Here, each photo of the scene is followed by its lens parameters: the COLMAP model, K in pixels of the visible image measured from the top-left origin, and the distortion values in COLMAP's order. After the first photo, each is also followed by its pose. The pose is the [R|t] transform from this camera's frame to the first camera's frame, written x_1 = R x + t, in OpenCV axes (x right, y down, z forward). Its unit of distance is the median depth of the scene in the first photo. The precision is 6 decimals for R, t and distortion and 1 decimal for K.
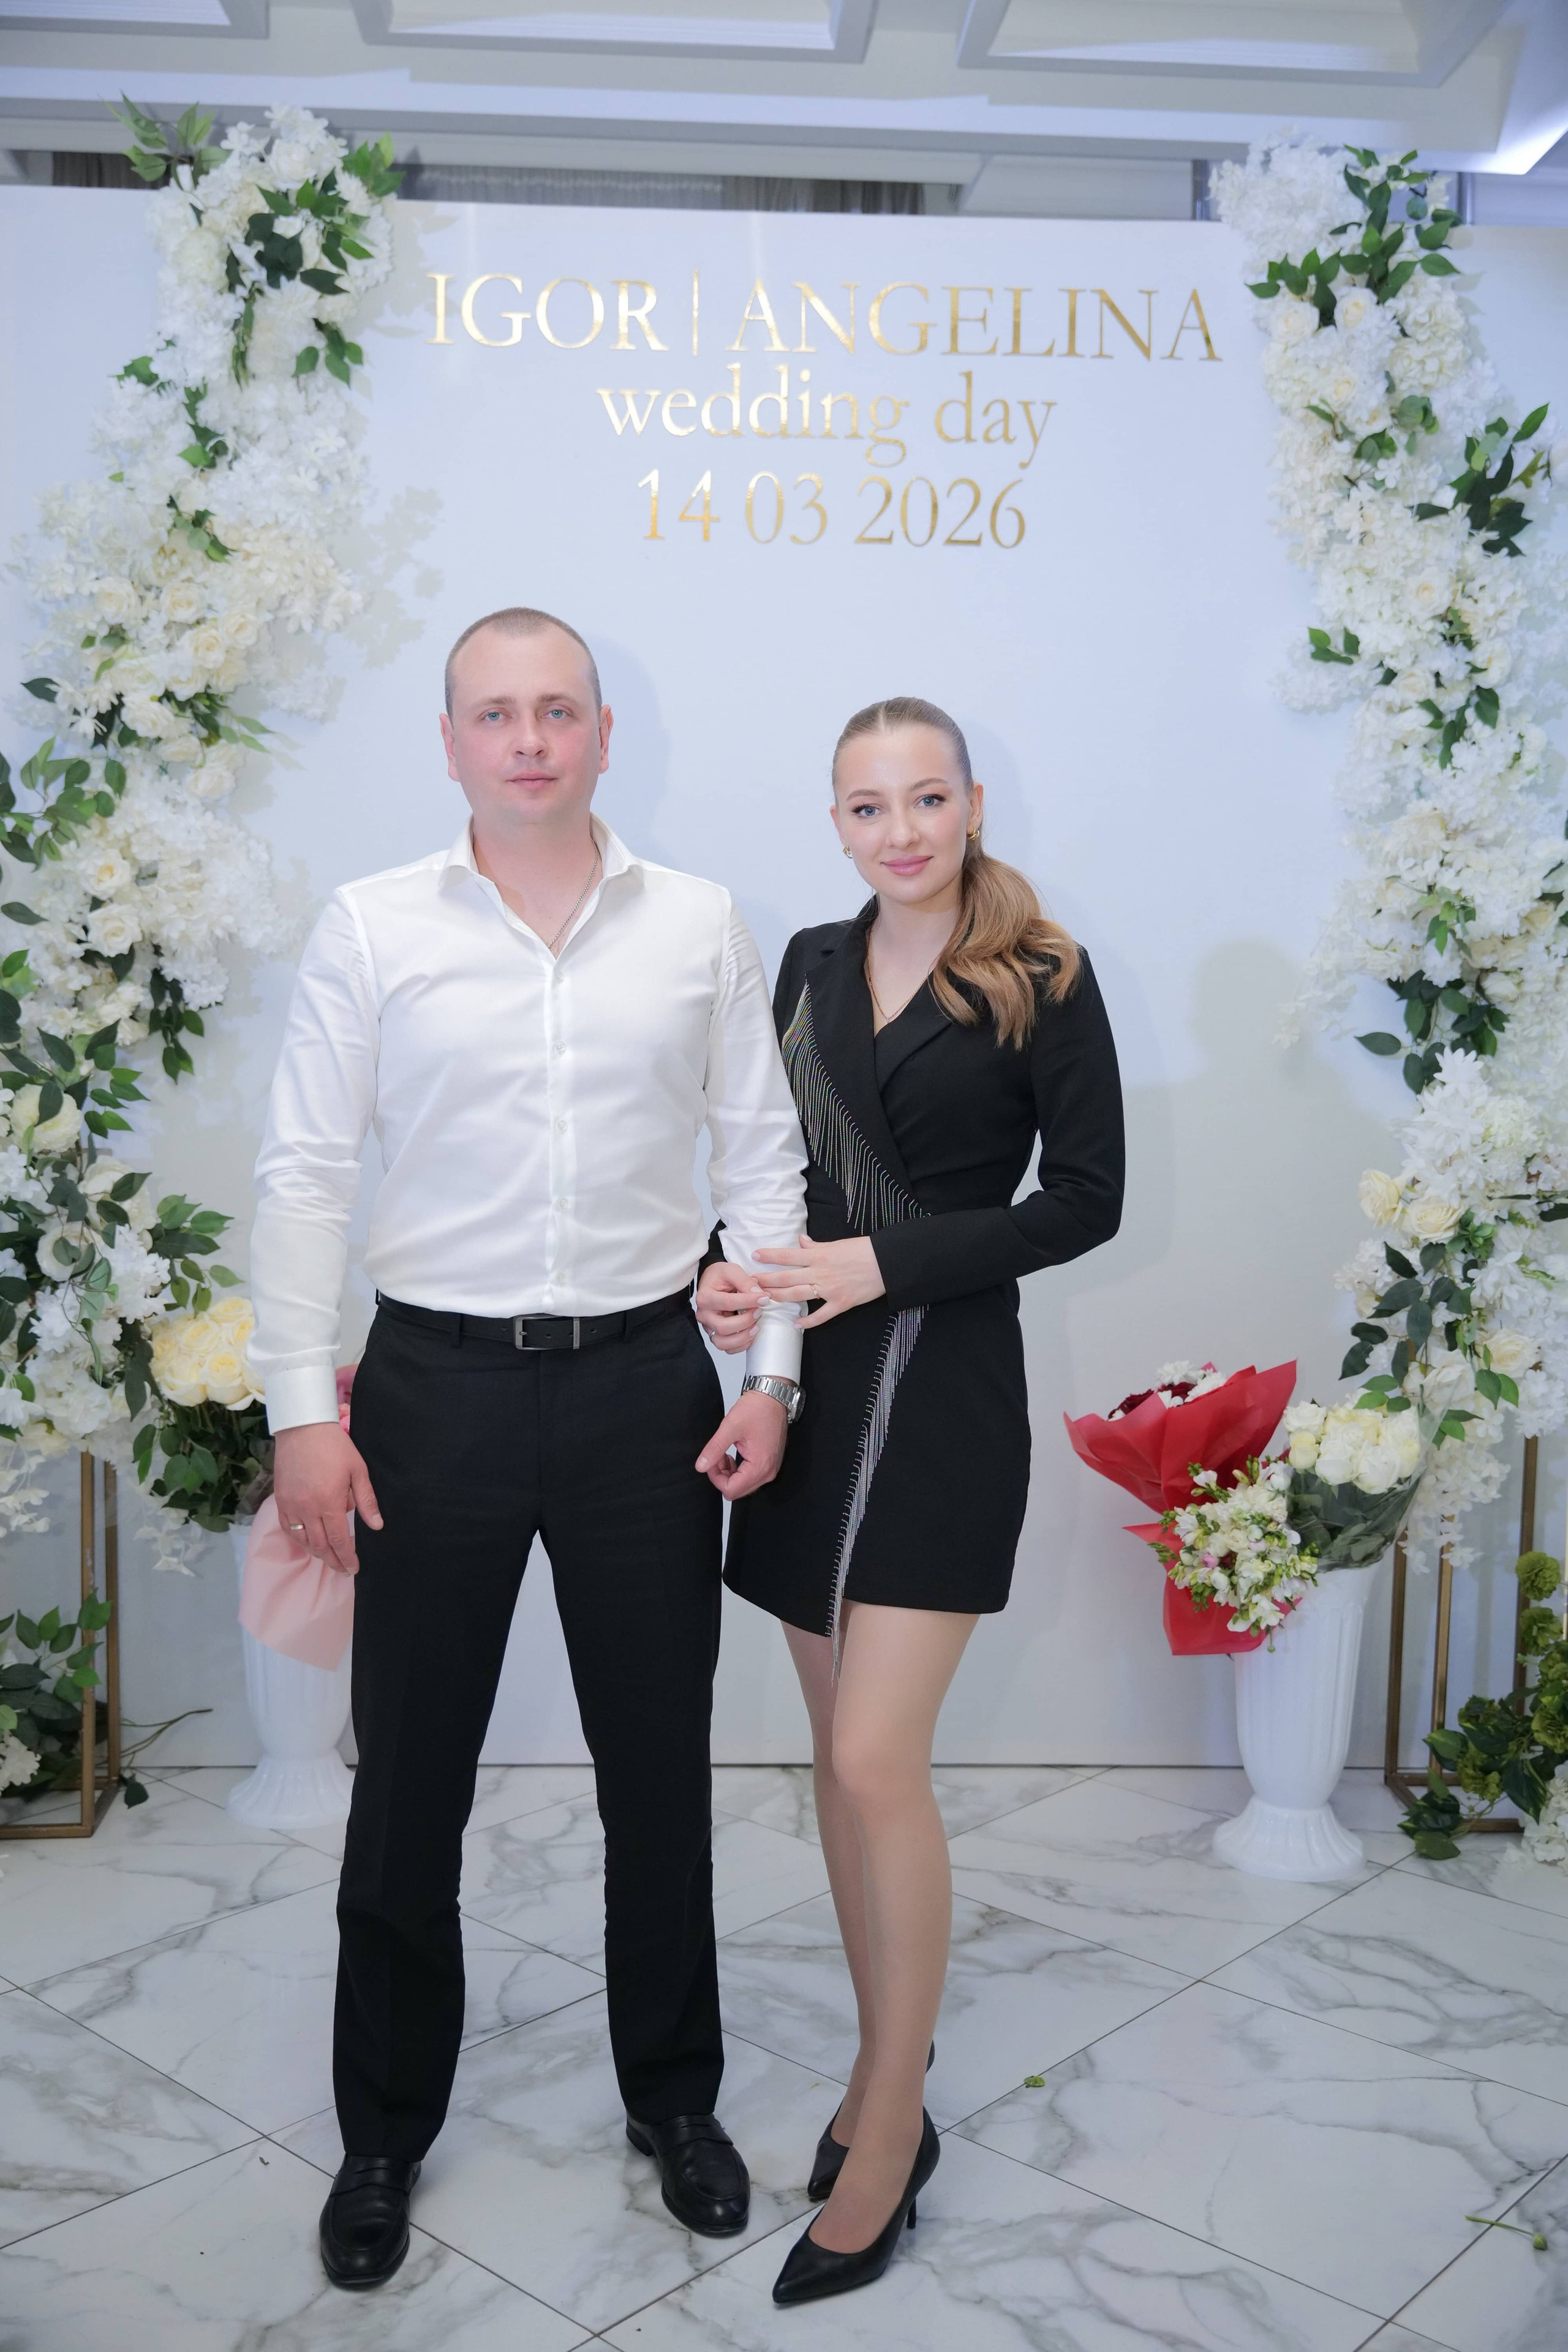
lens RADIAL K [[2186.2, 0, 784.0], [0, 2186.2, 1176.0], [0, 0, 1]] dist [-0.001731, -0.023426]
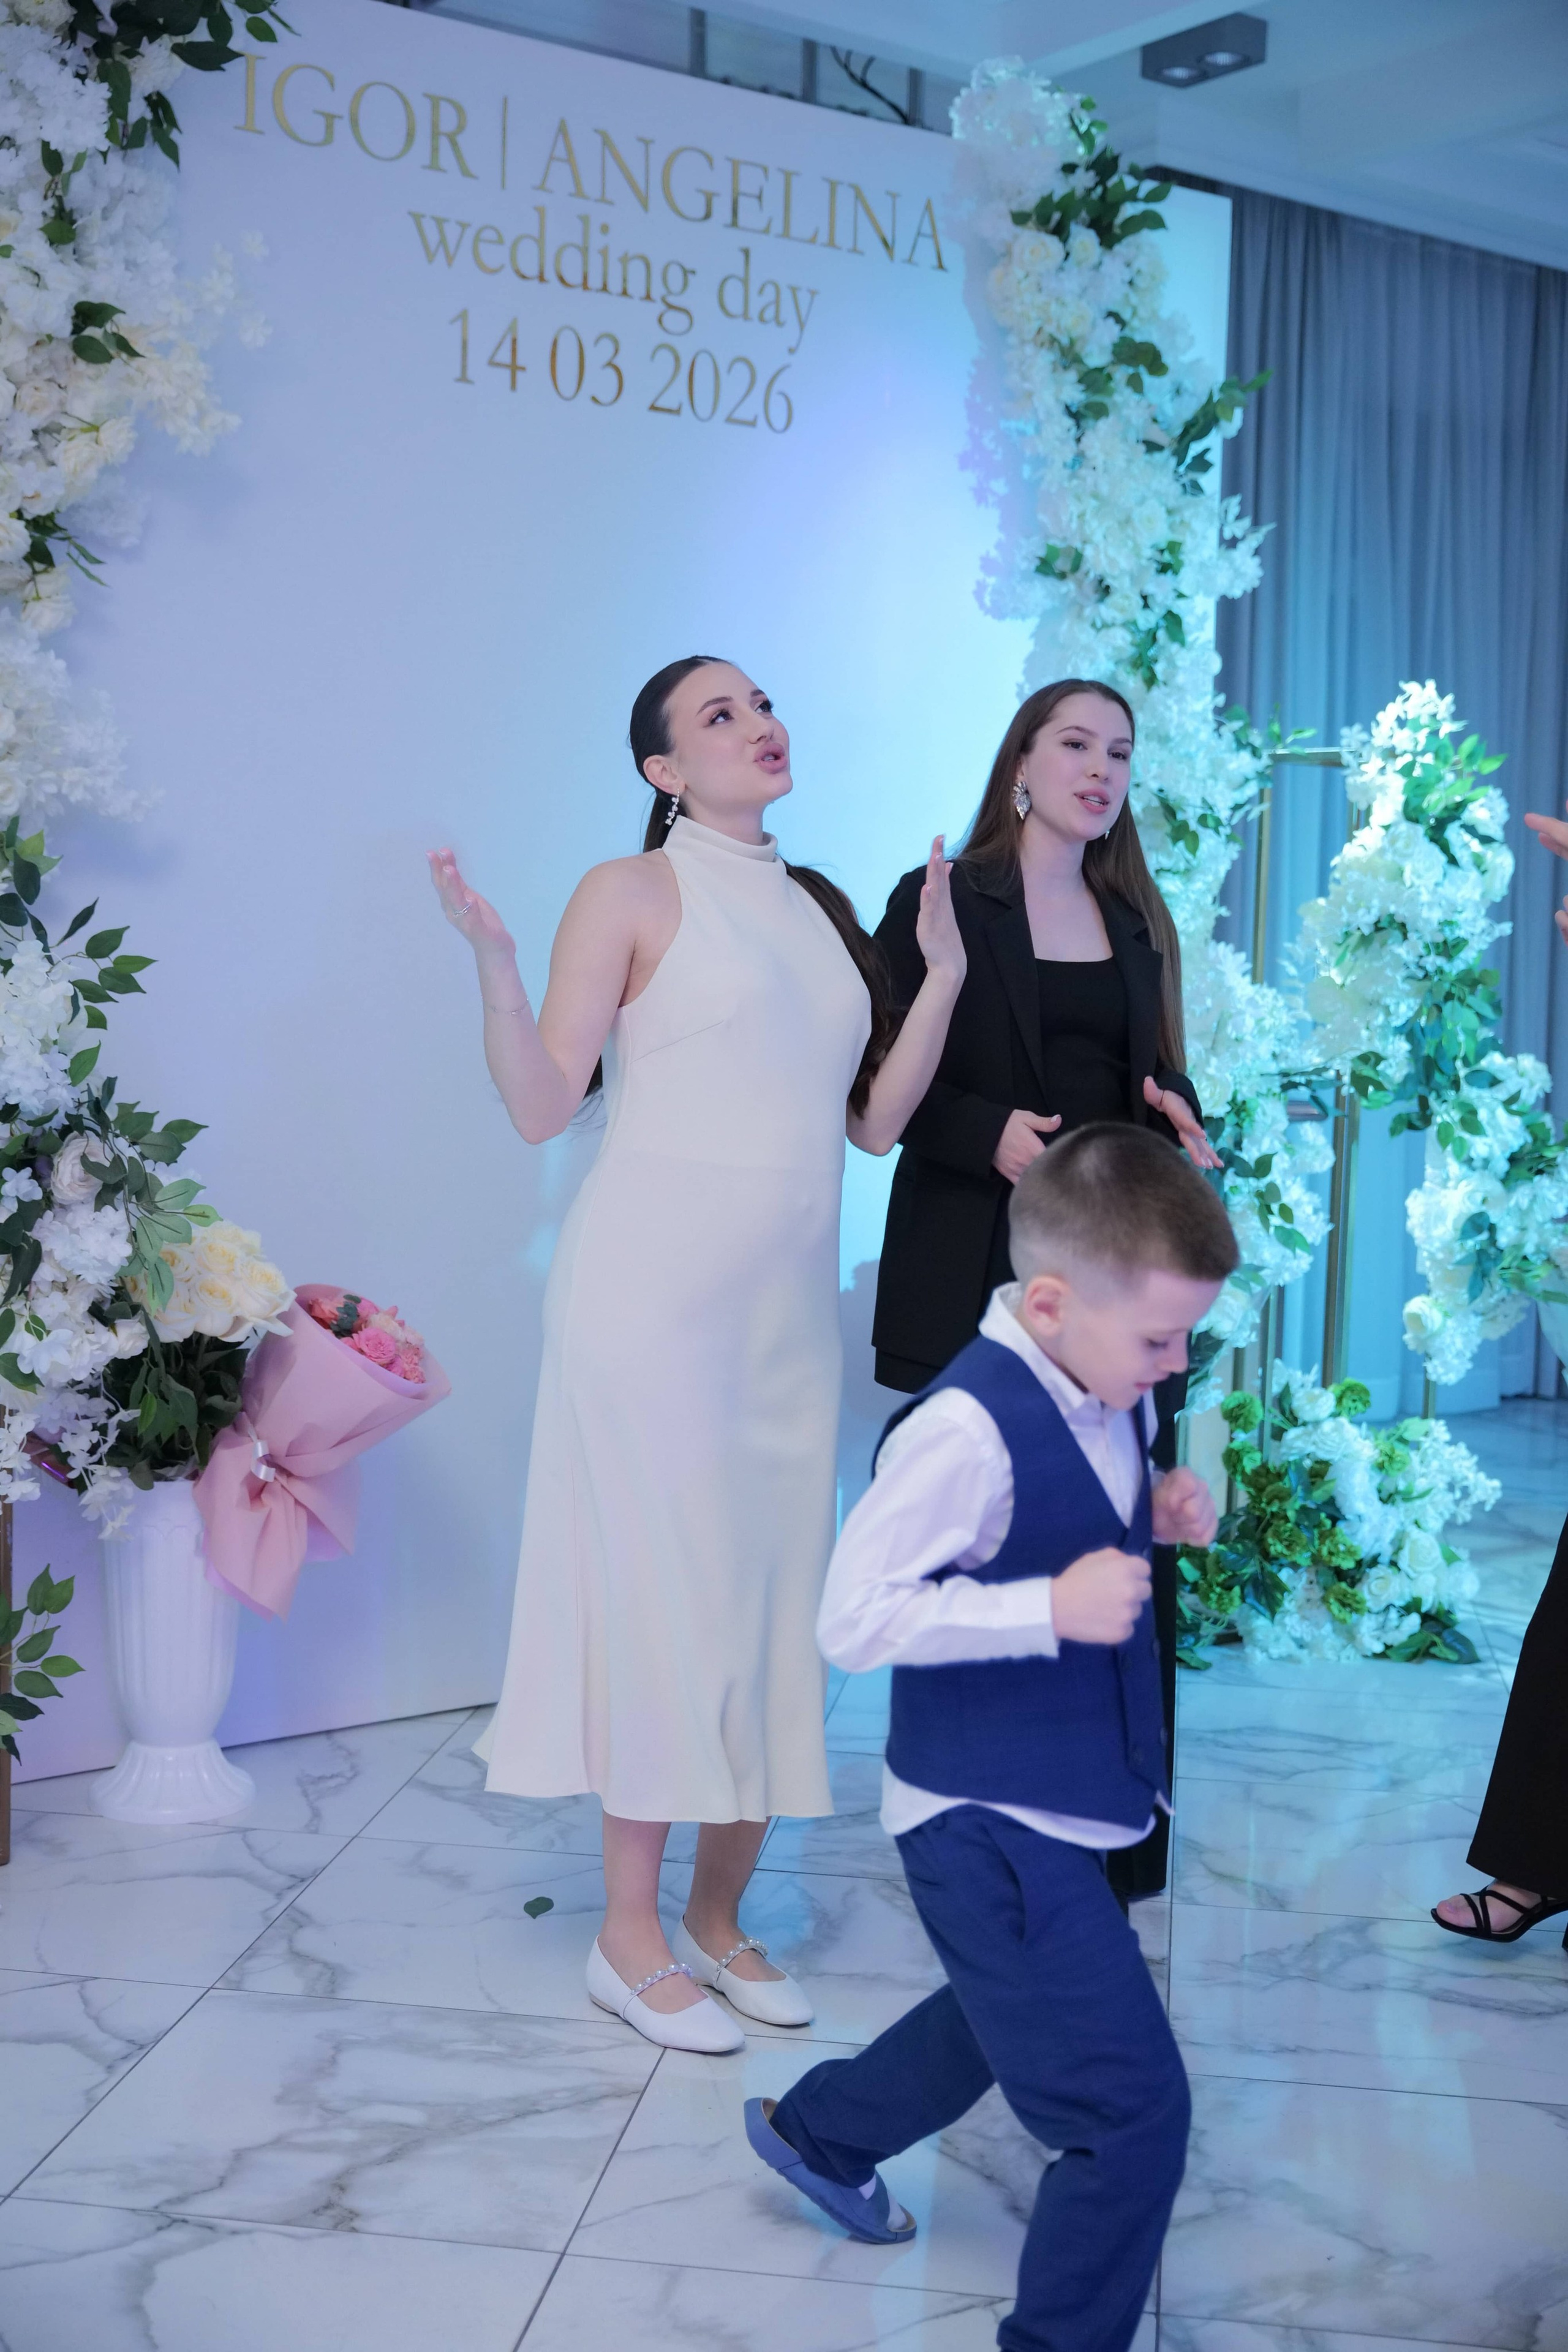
lens RADIAL K [[2766.5, 0, 784.0], [0, 2766.5, 1176.0], [0, 0, 1]] dist [-0.010863, -0.043519]
pose [[0.833413, -0.039823, 0.551214, -0.638154], [0.023690, 0.999058, 0.036361, 0.004014], [-0.552143, -0.017245, 0.833571, -0.054195]]
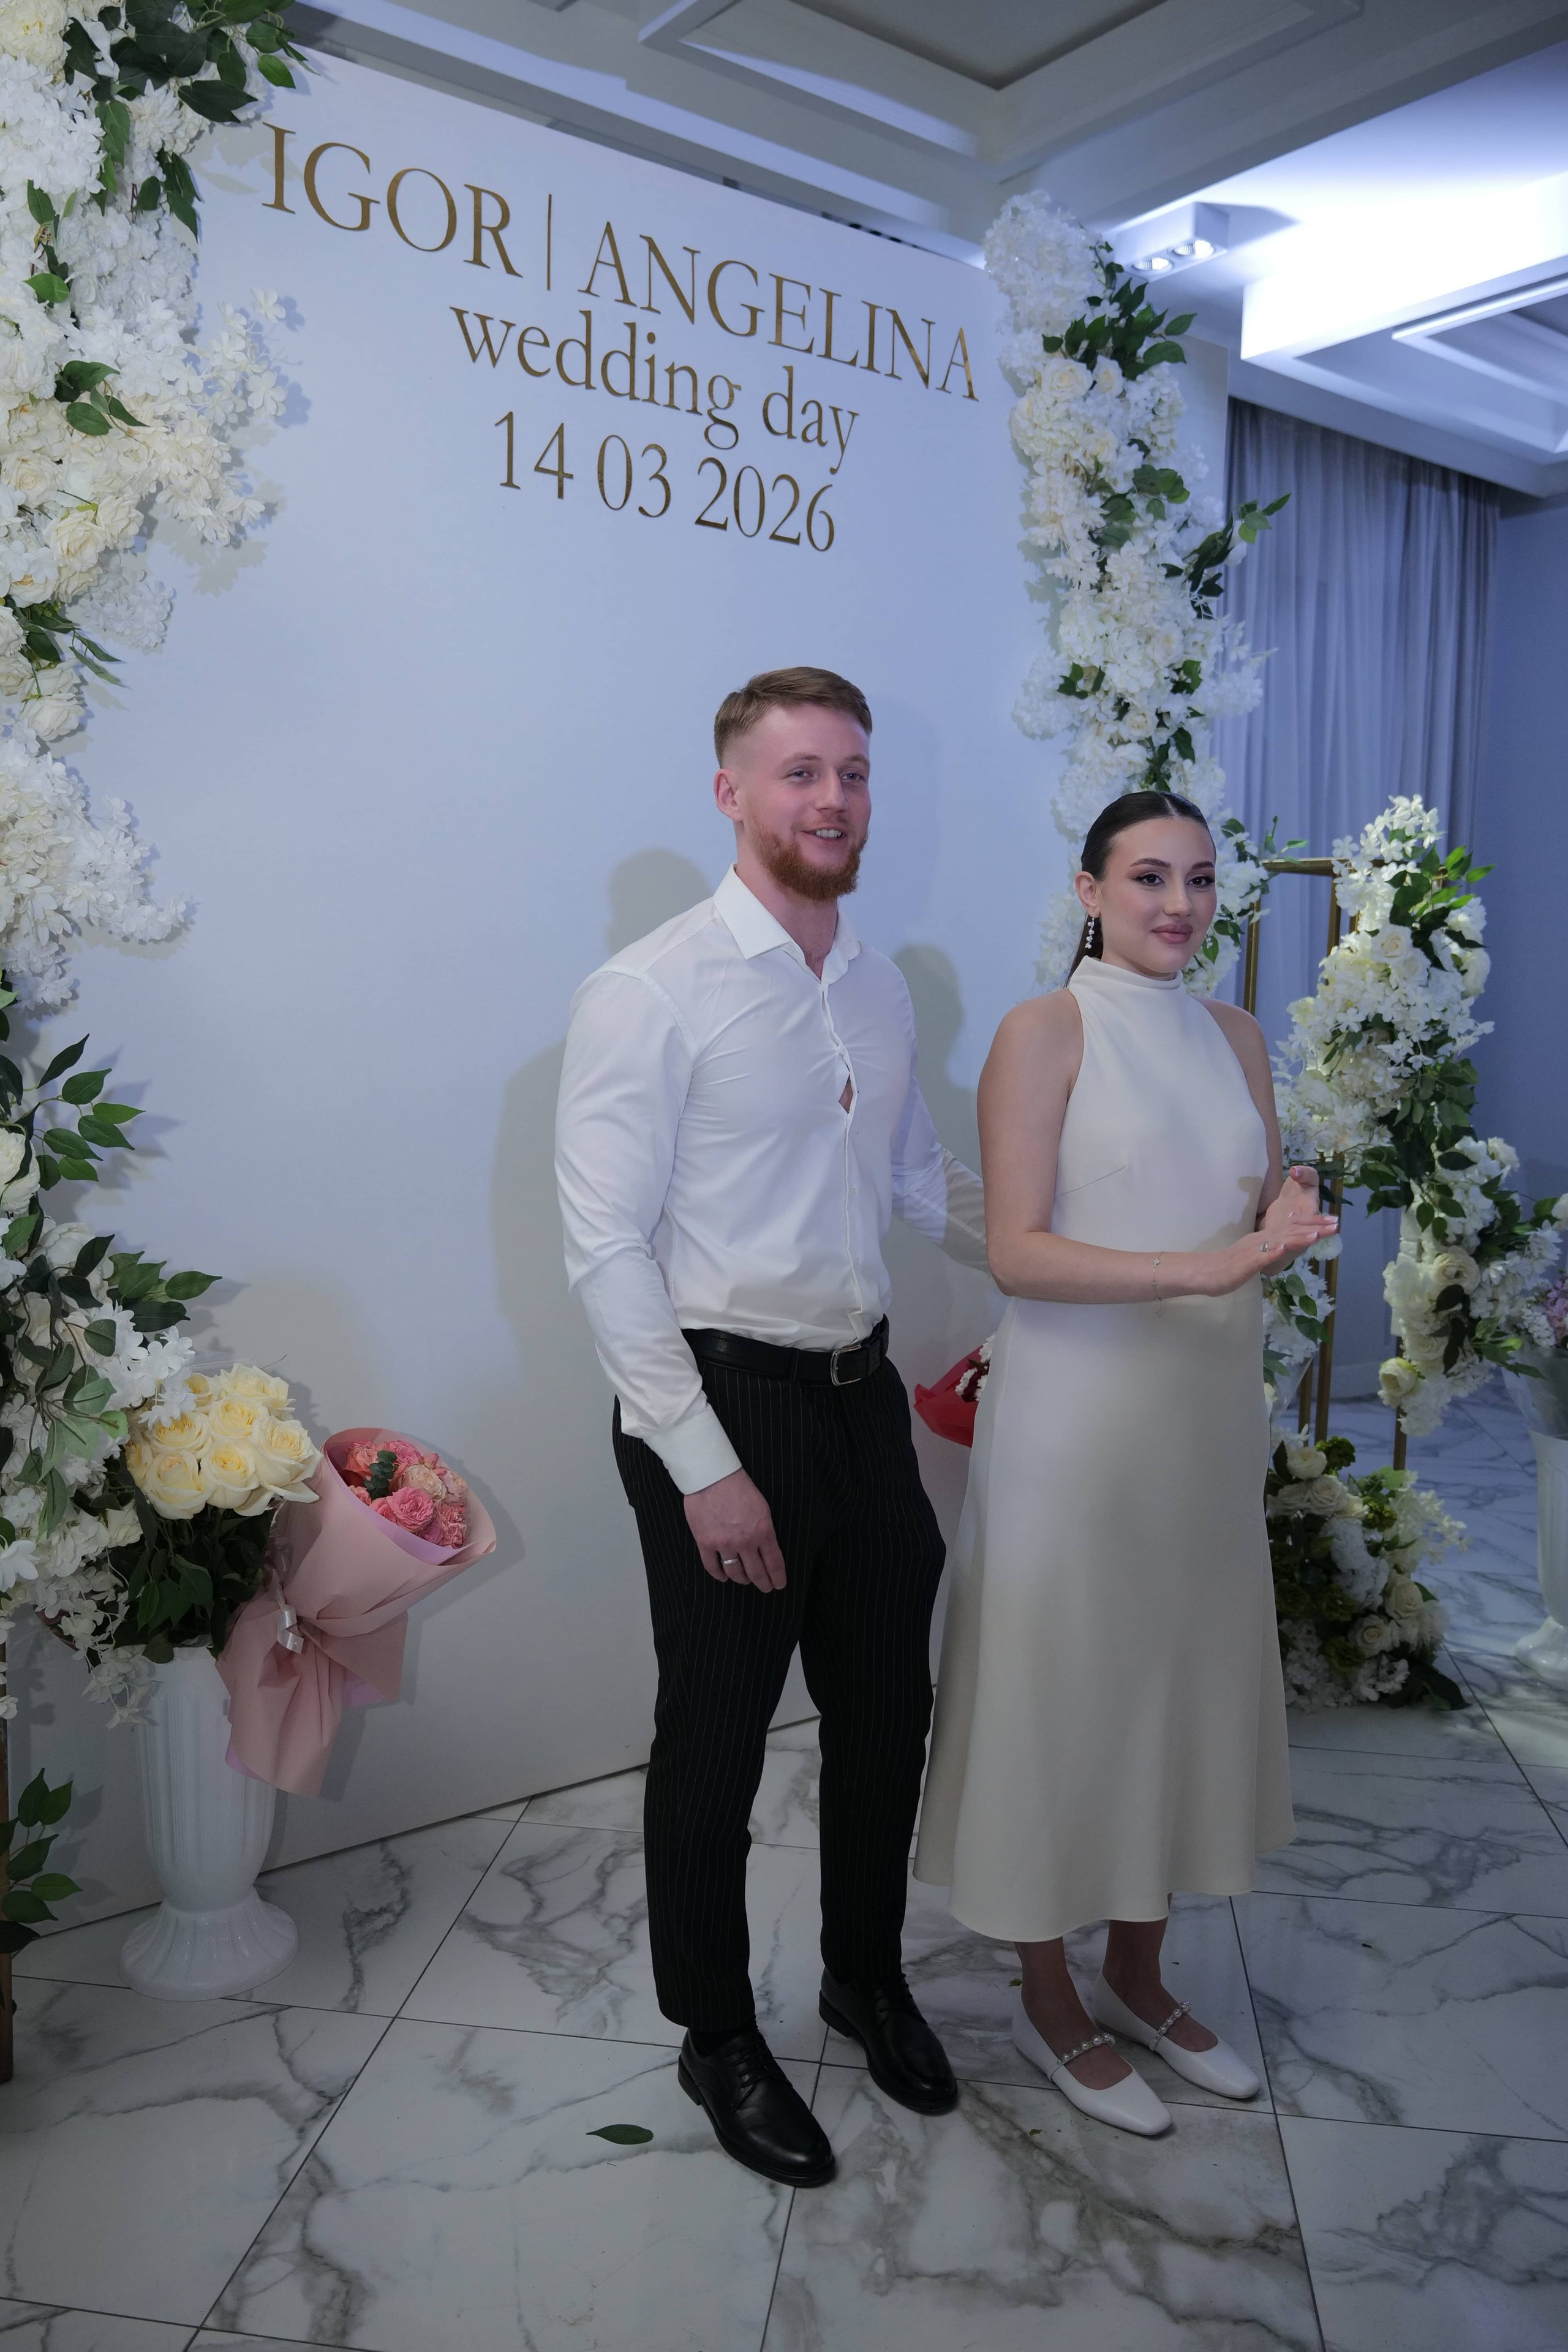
lens RADIAL K [[1802.2, 0, 784.0], [0, 1802.2, 1176.0], [0, 0, 1]] dist [0.027579, -0.062741]
pose [[0.827278, -0.054357, 0.559158, -0.425916], [0.025543, 0.997918, 0.059219, -0.049291], [-0.561212, -0.034708, 0.826944, 0.320580]]
